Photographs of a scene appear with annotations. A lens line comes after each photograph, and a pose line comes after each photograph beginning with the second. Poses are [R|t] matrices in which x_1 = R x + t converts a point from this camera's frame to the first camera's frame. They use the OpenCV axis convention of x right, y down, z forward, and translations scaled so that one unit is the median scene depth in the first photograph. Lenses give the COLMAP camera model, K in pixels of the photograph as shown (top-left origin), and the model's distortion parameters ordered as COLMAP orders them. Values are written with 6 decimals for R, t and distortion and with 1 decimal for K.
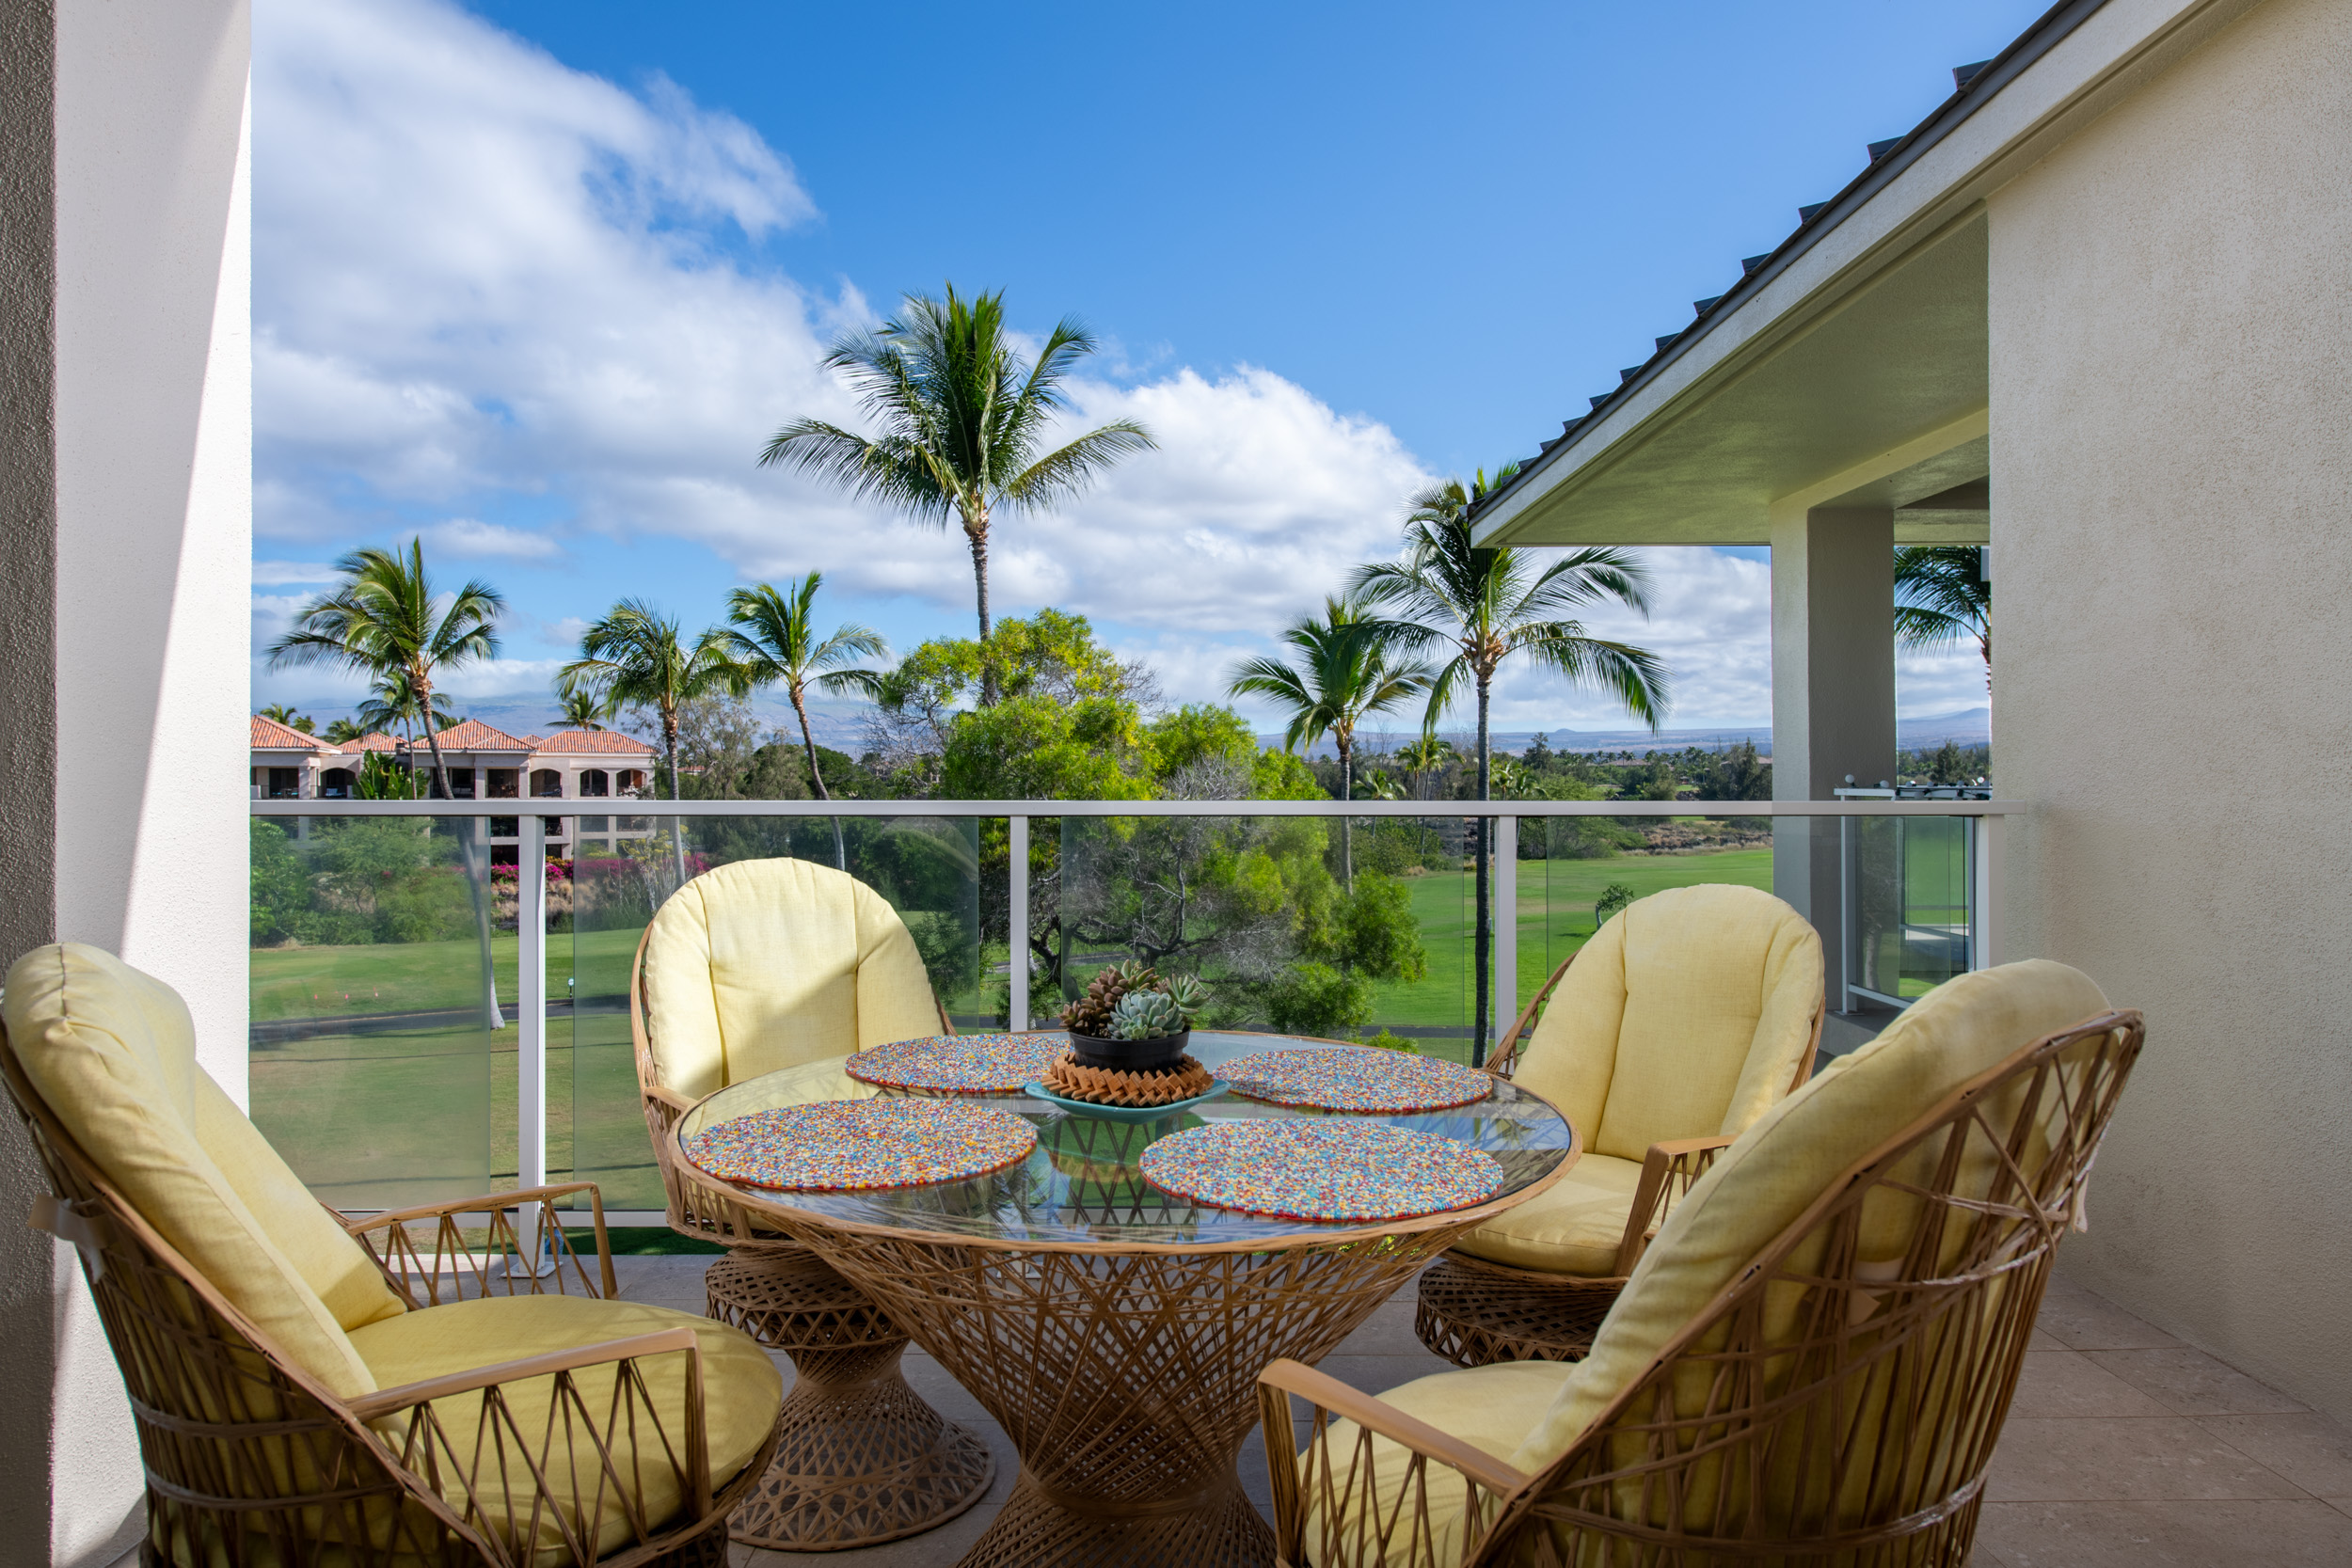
lens RADIAL K [[1422.6, 0, 1199.9], [0, 1422.6, 795.7], [0, 0, 1]] dist [0.002122, 0.000270]
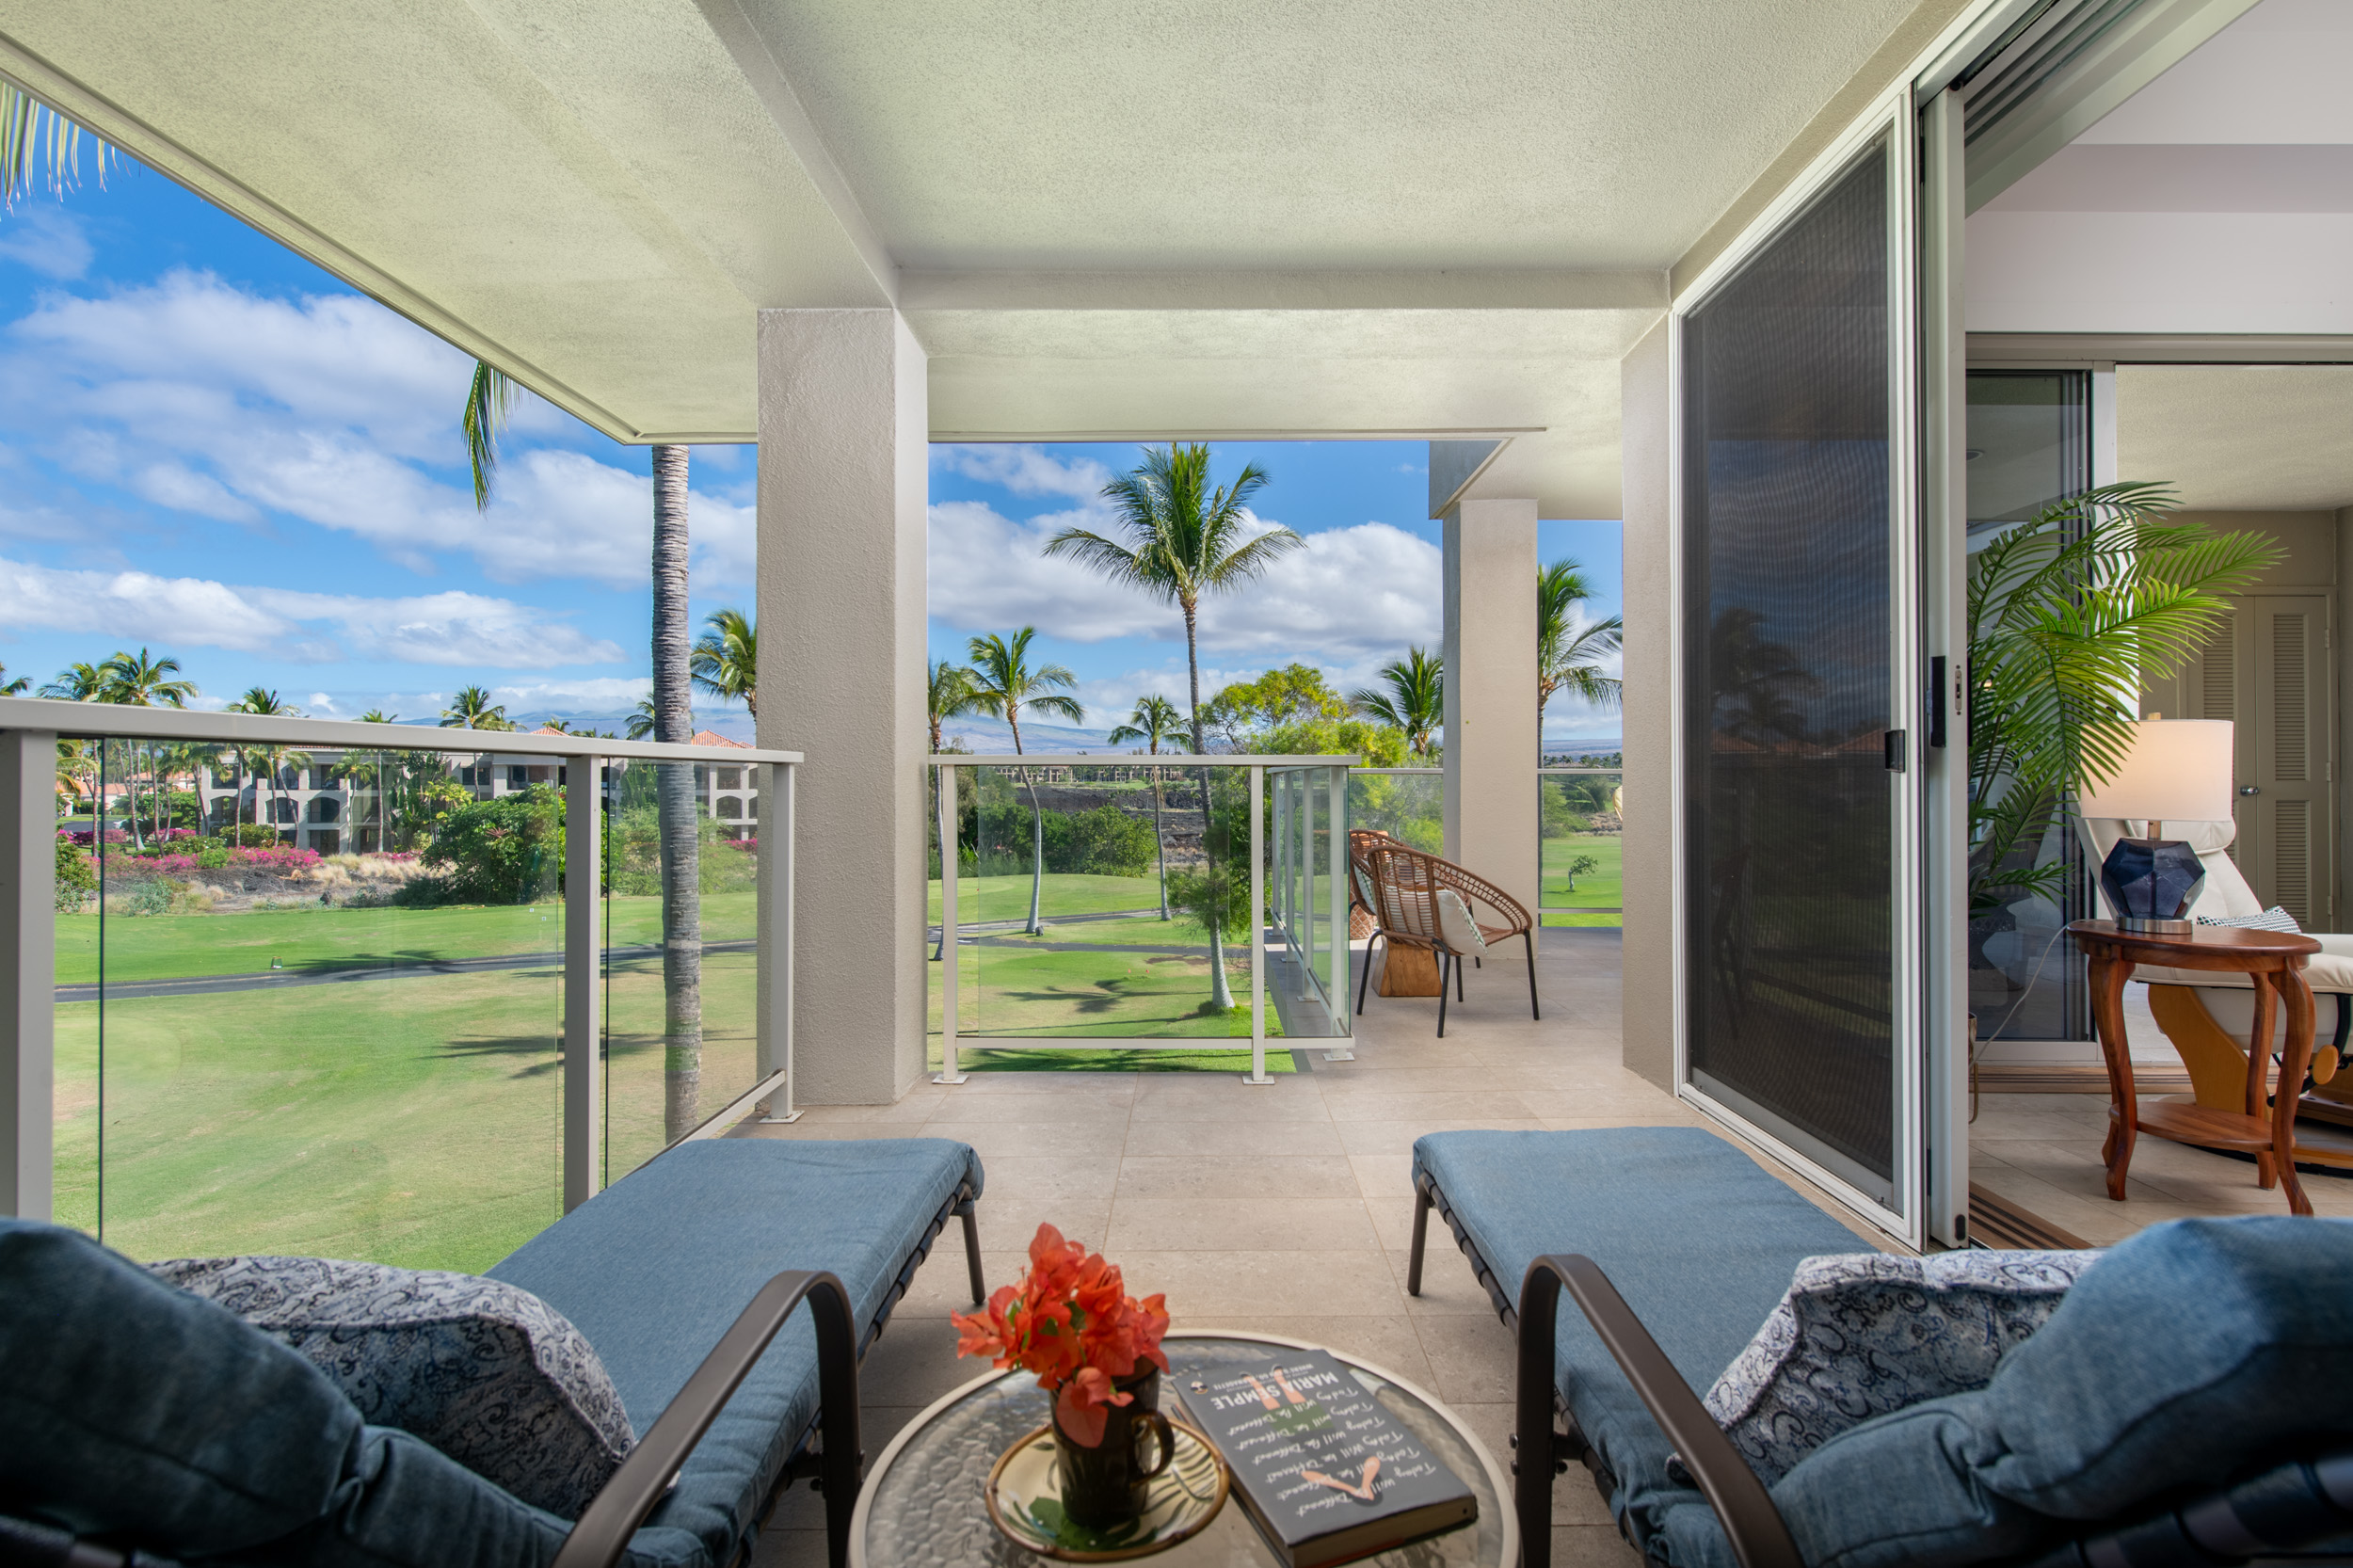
lens RADIAL K [[1117.1, 0, 1213.2], [0, 1117.1, 786.7], [0, 0, 1]] dist [0.000281, 0.000728]
pose [[0.999899, 0.002546, -0.013993, -0.123728], [-0.002592, 0.999991, -0.003300, 0.005825], [0.013985, 0.003336, 0.999897, -0.162600]]
